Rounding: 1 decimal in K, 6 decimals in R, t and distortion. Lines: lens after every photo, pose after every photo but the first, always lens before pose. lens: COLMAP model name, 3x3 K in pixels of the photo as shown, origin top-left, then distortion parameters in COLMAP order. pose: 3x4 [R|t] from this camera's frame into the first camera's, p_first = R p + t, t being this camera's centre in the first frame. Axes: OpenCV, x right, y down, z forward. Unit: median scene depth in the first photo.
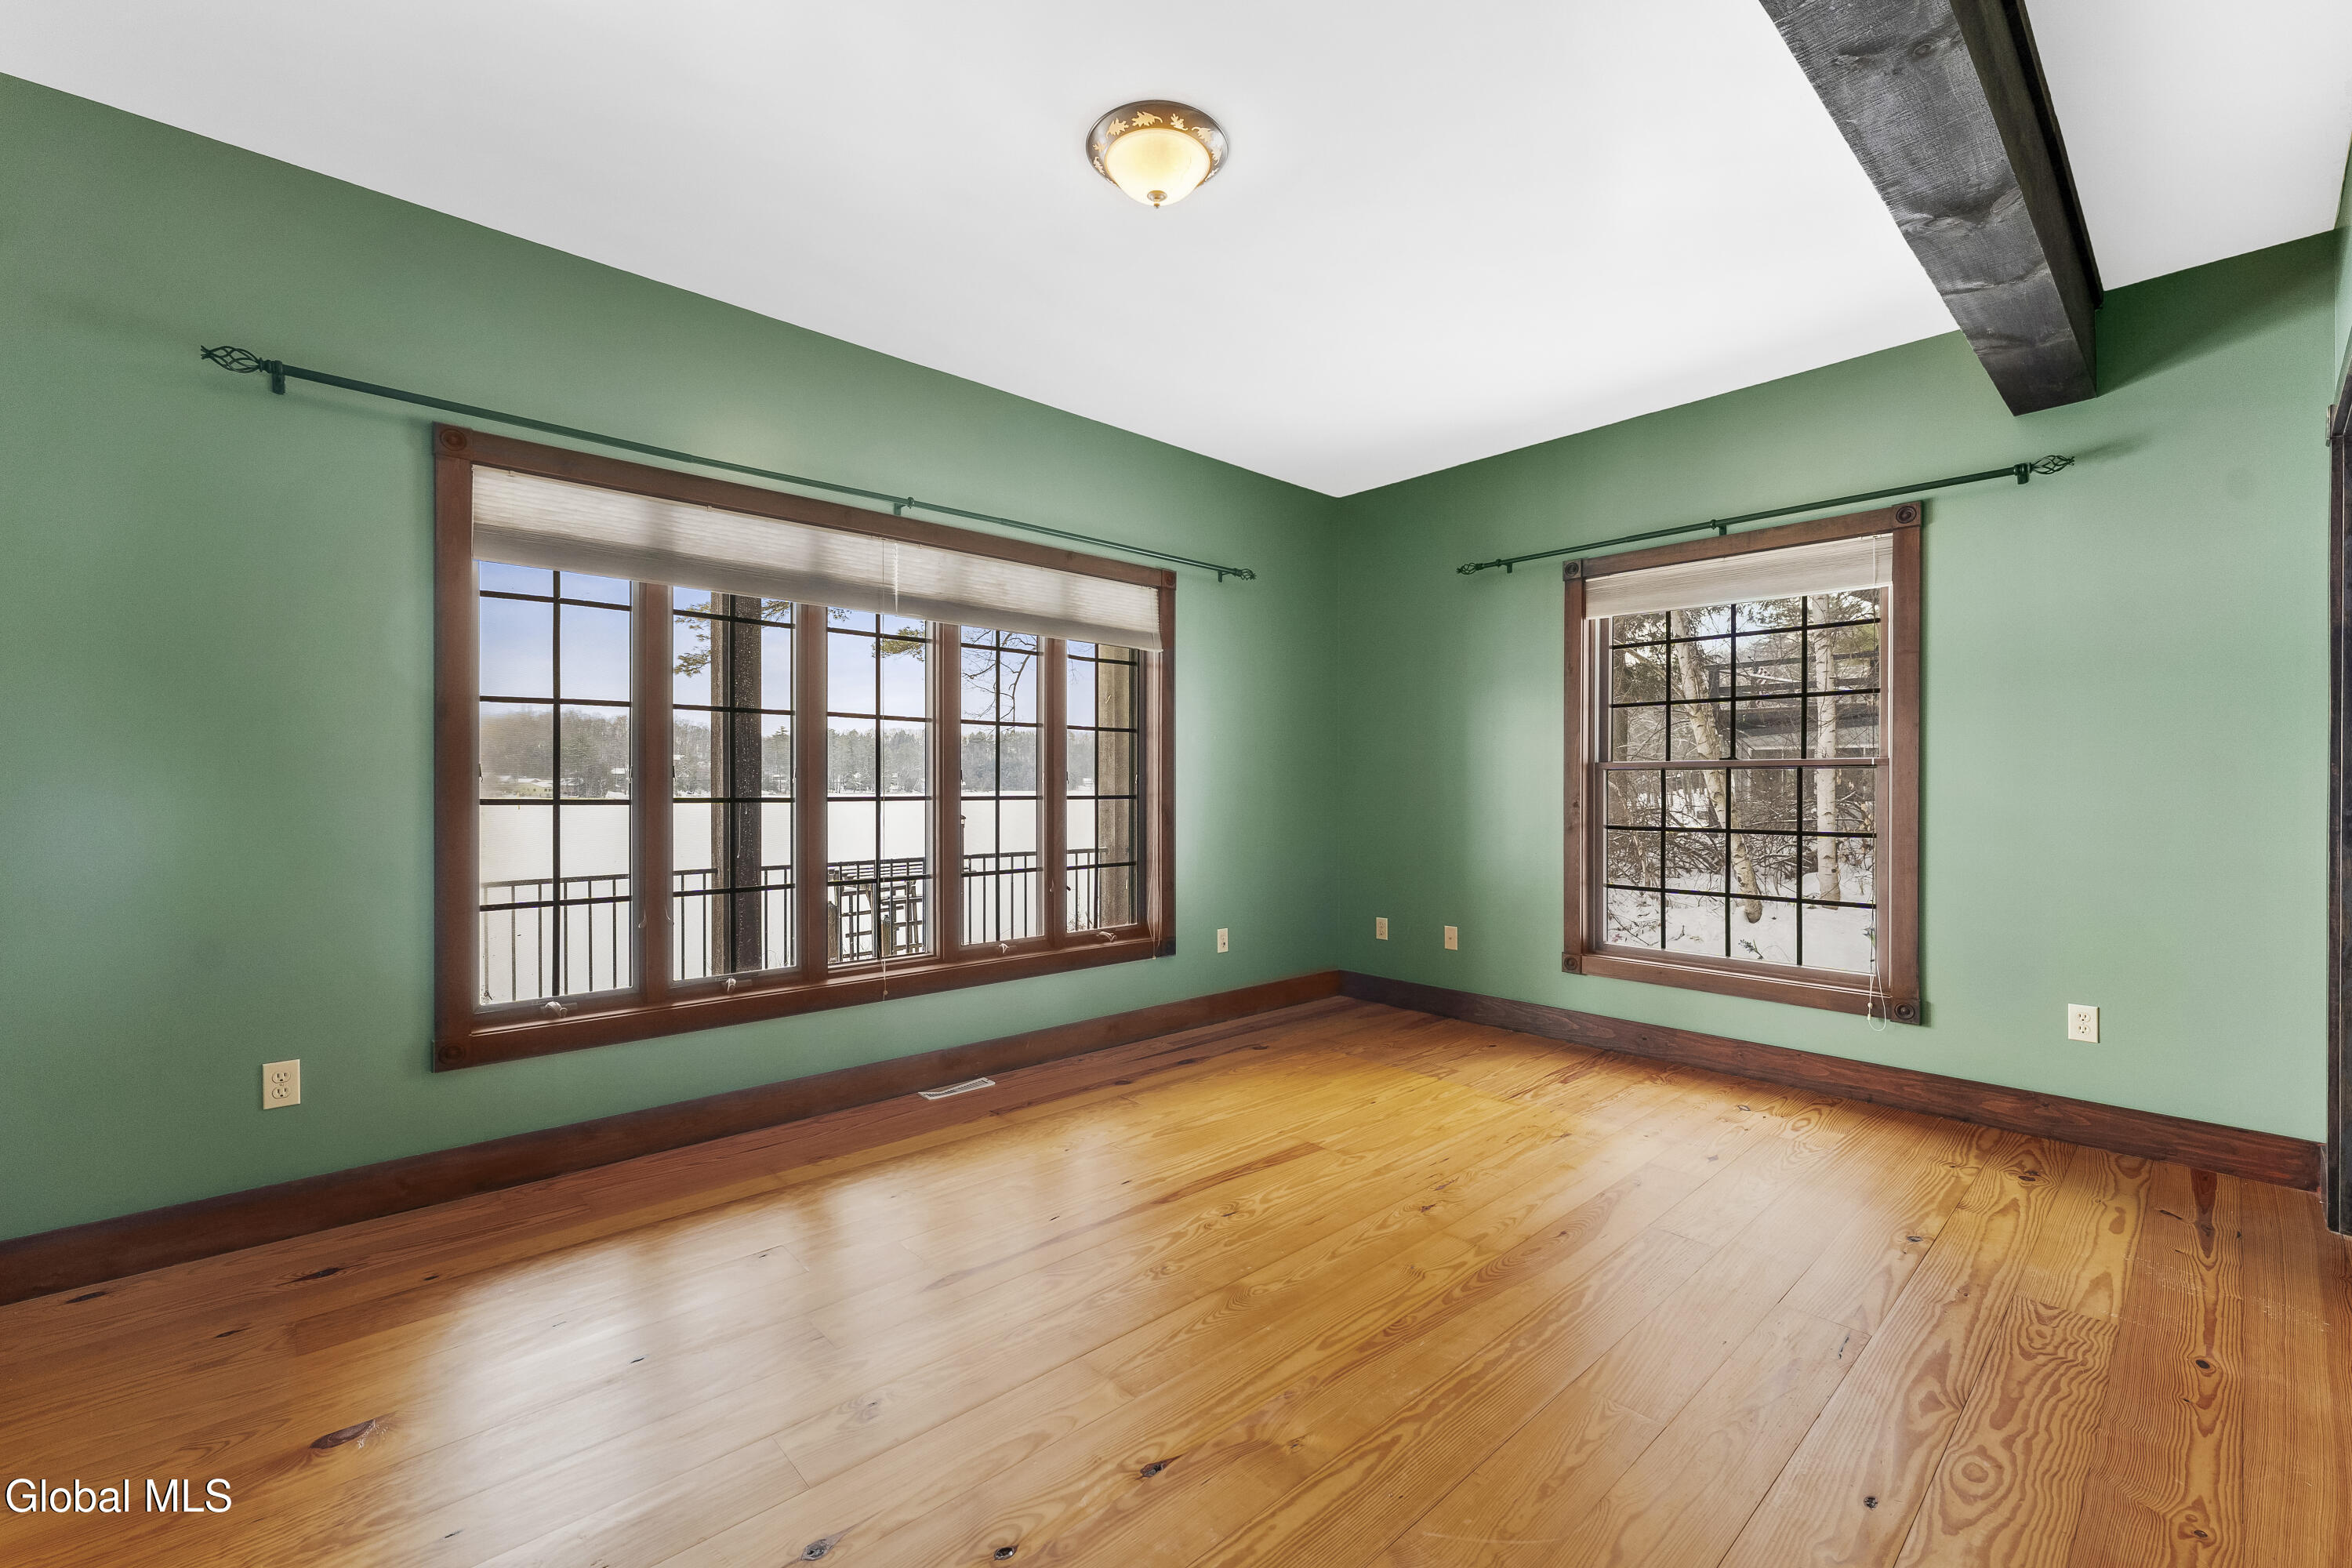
lens RADIAL K [[961.4, 0, 1172.2], [0, 961.4, 784.9], [0, 0, 1]] dist [-0.000303, 0.000149]
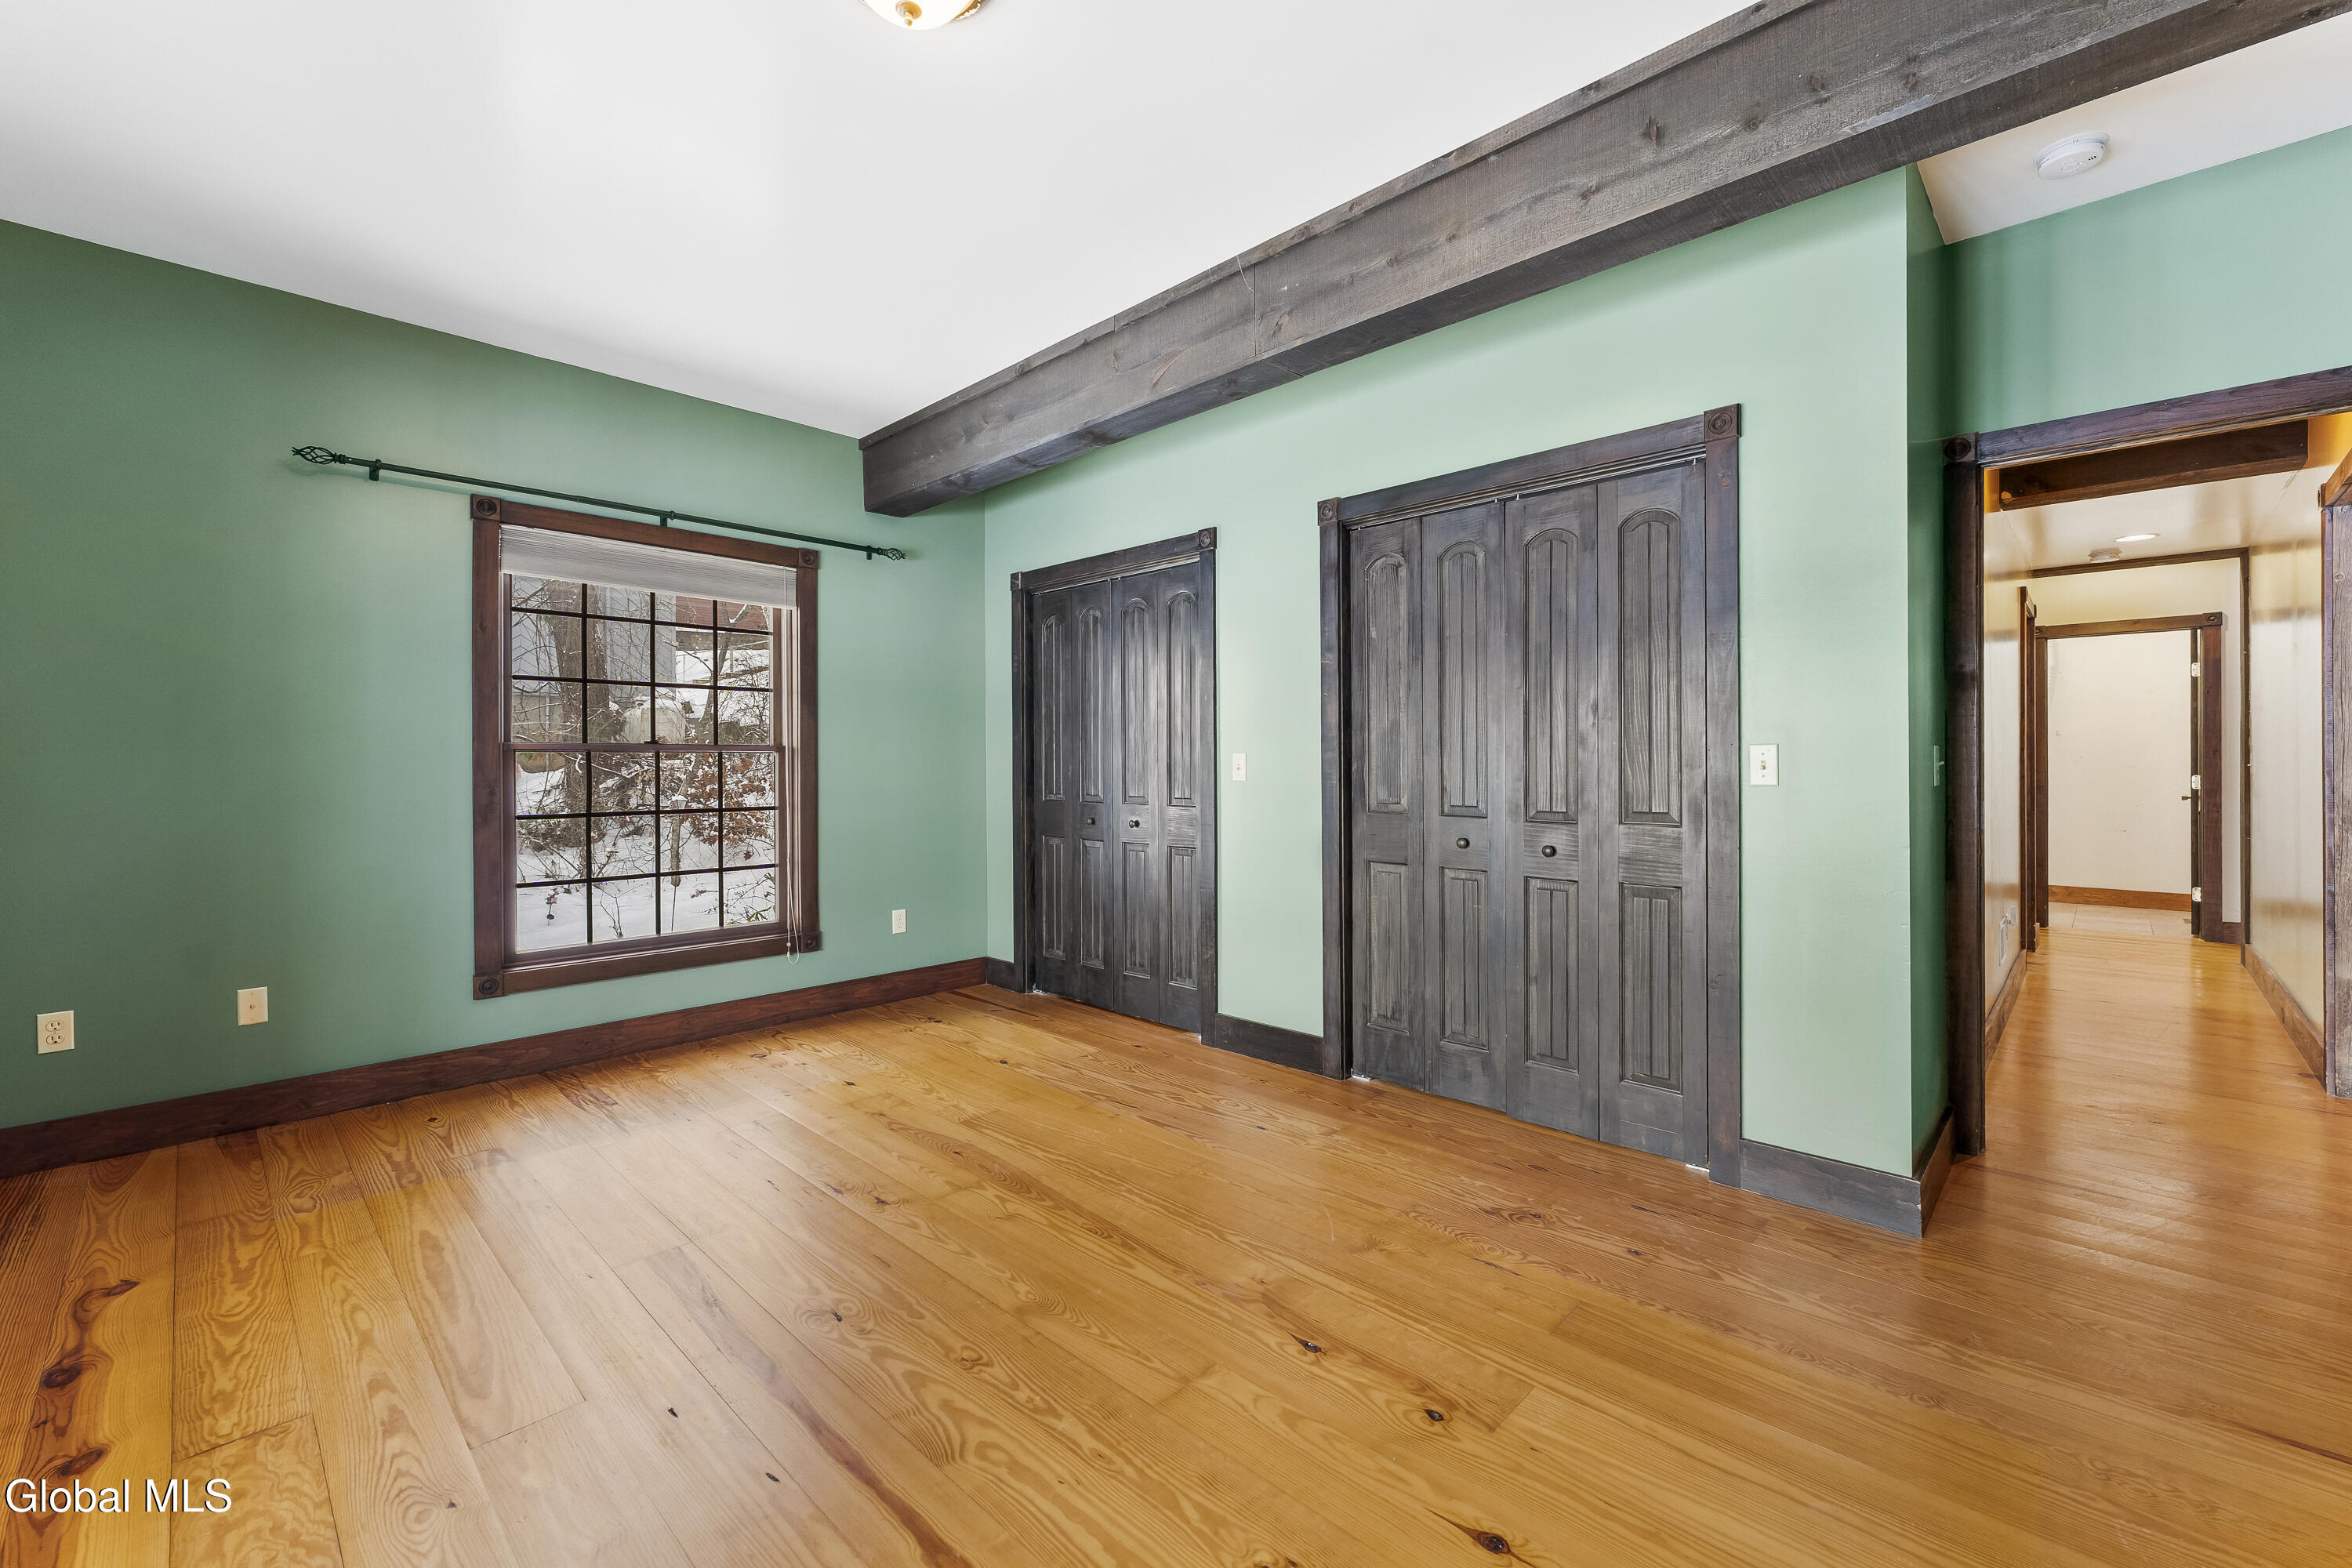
lens RADIAL K [[961.4, 0, 1178.8], [0, 961.4, 781.7], [0, 0, 1]] dist [-0.000303, 0.000149]
pose [[-0.056965, -0.019915, 0.998178, -0.545361], [0.004588, 0.999785, 0.020209, -0.004924], [-0.998366, 0.005731, -0.056862, 0.565796]]
